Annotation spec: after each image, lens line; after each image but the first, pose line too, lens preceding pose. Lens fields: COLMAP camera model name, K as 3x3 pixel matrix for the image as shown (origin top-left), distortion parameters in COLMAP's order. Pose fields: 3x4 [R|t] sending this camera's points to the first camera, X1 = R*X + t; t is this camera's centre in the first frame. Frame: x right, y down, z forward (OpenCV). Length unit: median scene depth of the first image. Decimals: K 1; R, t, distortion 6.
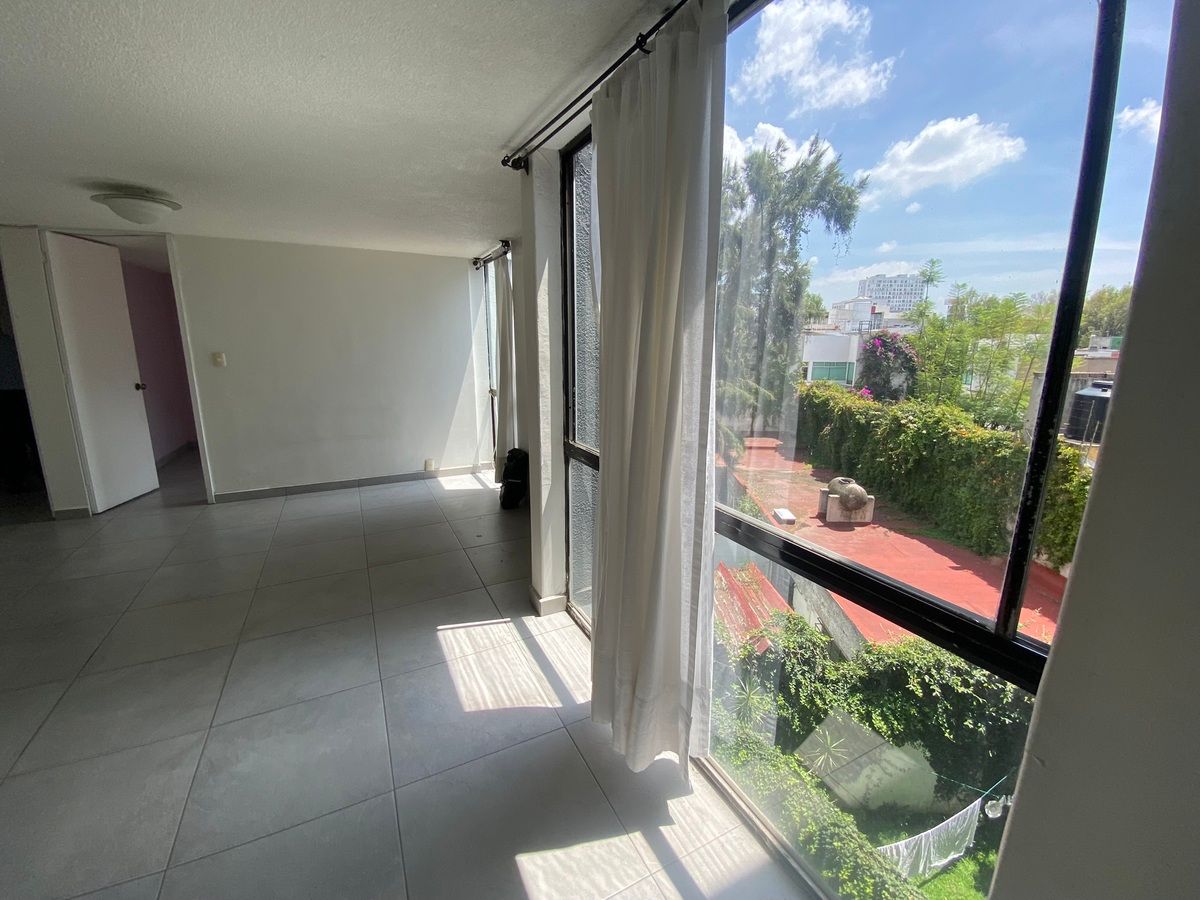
lens RADIAL K [[484.5, 0, 597.8], [0, 484.5, 447.8], [0, 0, 1]] dist [0.032282, -0.026445]
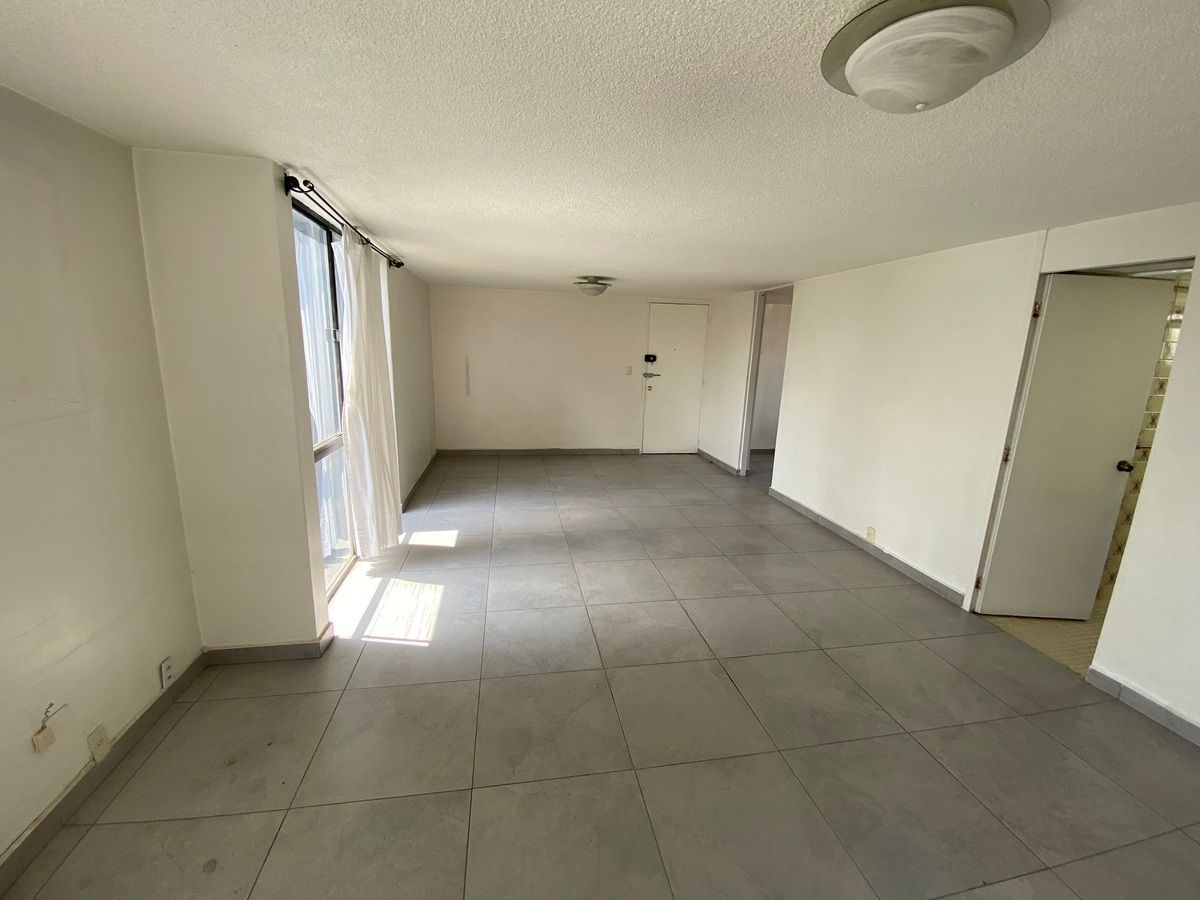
lens RADIAL K [[488.7, 0, 599.4], [0, 488.7, 448.5], [0, 0, 1]] dist [0.002666, -0.013508]
pose [[-0.956973, -0.093548, 0.274686, -0.157663], [0.025740, 0.915512, 0.401467, -0.071200], [-0.289035, 0.391263, -0.873712, 0.280524]]
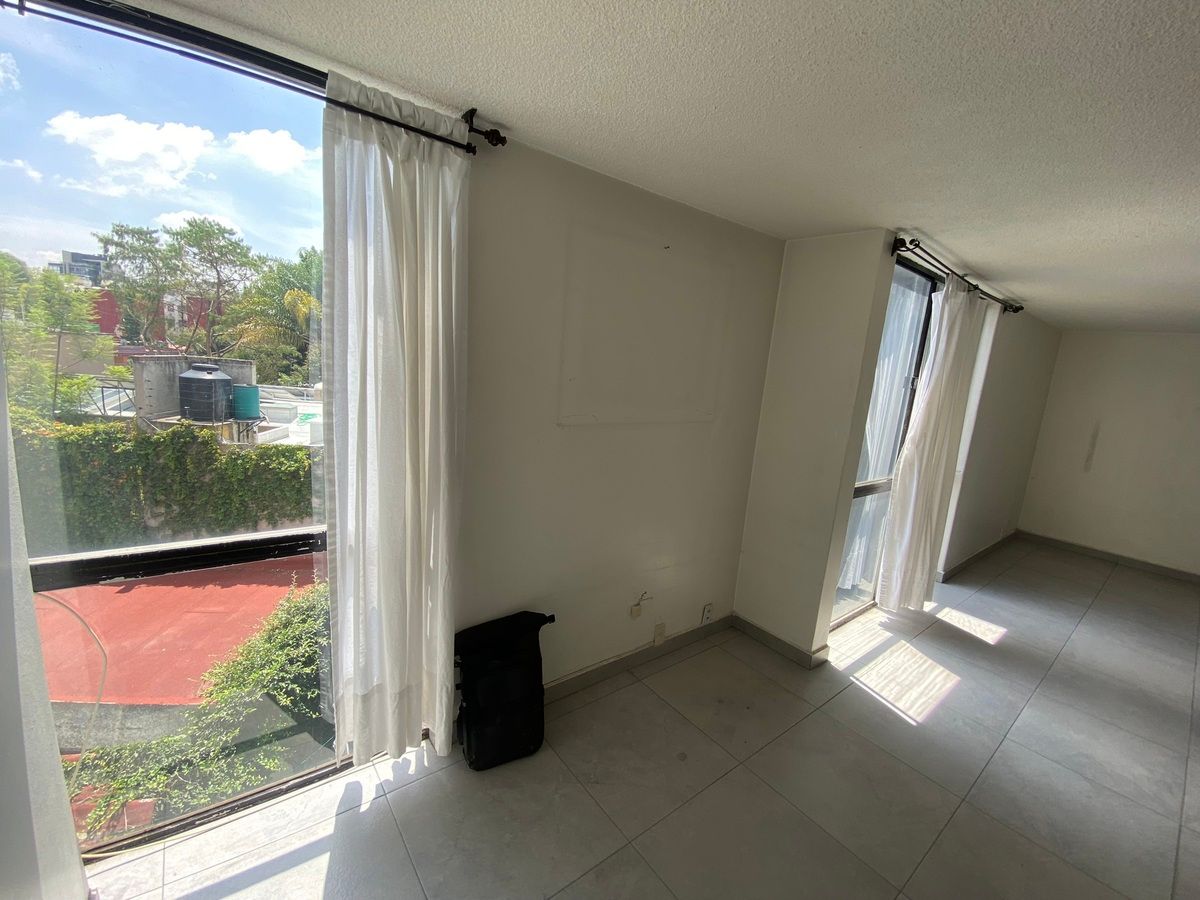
lens RADIAL K [[484.5, 0, 597.8], [0, 484.5, 447.8], [0, 0, 1]] dist [0.032282, -0.026445]
pose [[-0.183263, -0.192661, 0.964000, -0.172685], [0.124284, 0.968199, 0.217128, -0.070229], [-0.975176, 0.159601, -0.153491, 0.281605]]
